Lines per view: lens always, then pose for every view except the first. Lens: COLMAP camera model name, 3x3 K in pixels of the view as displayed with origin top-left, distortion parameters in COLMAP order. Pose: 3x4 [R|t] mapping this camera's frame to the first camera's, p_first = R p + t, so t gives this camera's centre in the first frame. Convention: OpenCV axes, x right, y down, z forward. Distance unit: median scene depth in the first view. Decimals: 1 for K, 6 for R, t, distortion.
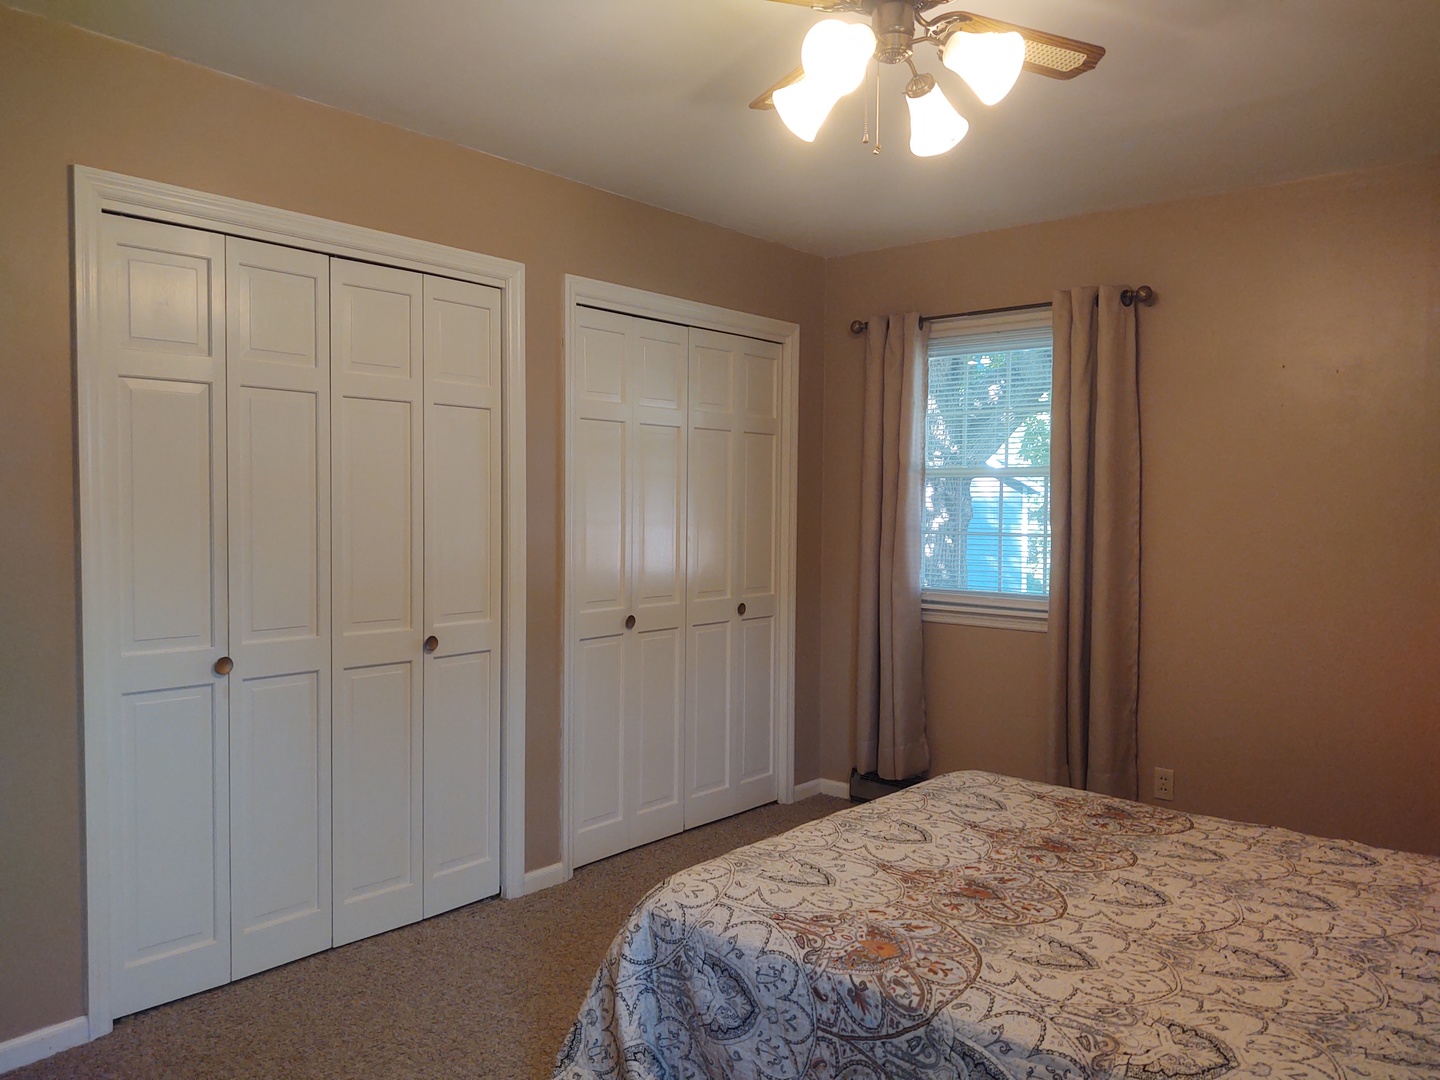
lens RADIAL K [[1098.8, 0, 721.8], [0, 1098.8, 543.0], [0, 0, 1]] dist [0.000456, 0.000753]
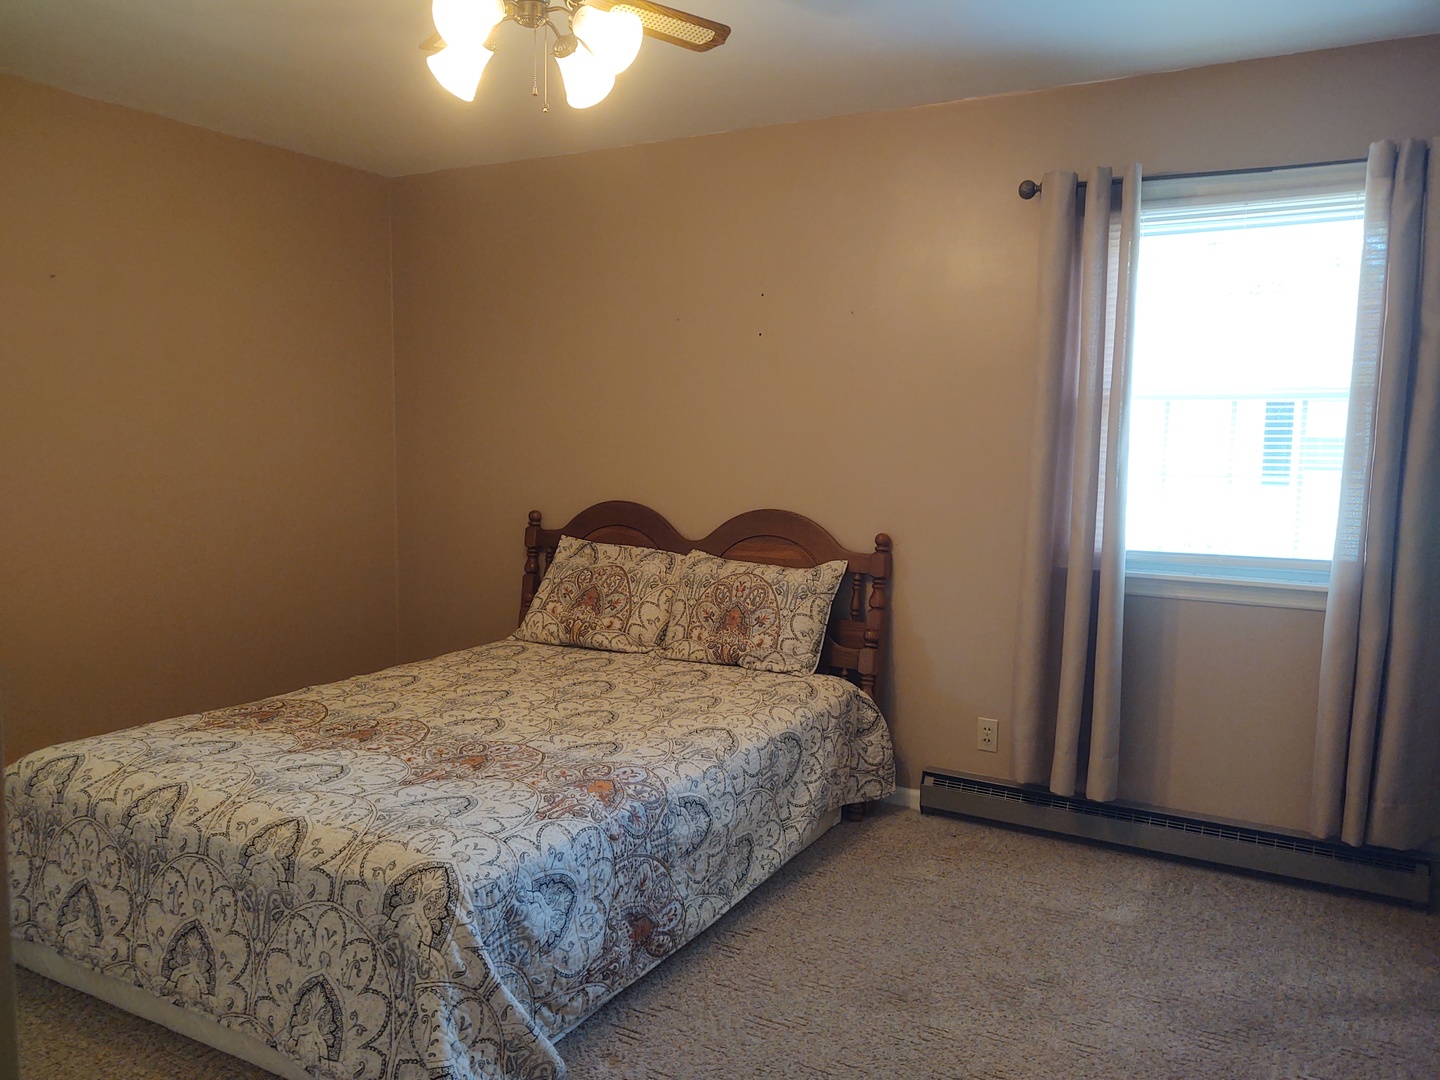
lens RADIAL K [[1098.8, 0, 721.0], [0, 1098.8, 538.0], [0, 0, 1]] dist [0.000456, 0.000753]
pose [[-0.190151, -0.108124, 0.975783, -0.971324], [0.020763, 0.993252, 0.114106, -0.045620], [-0.981535, 0.041958, -0.186622, 0.991622]]
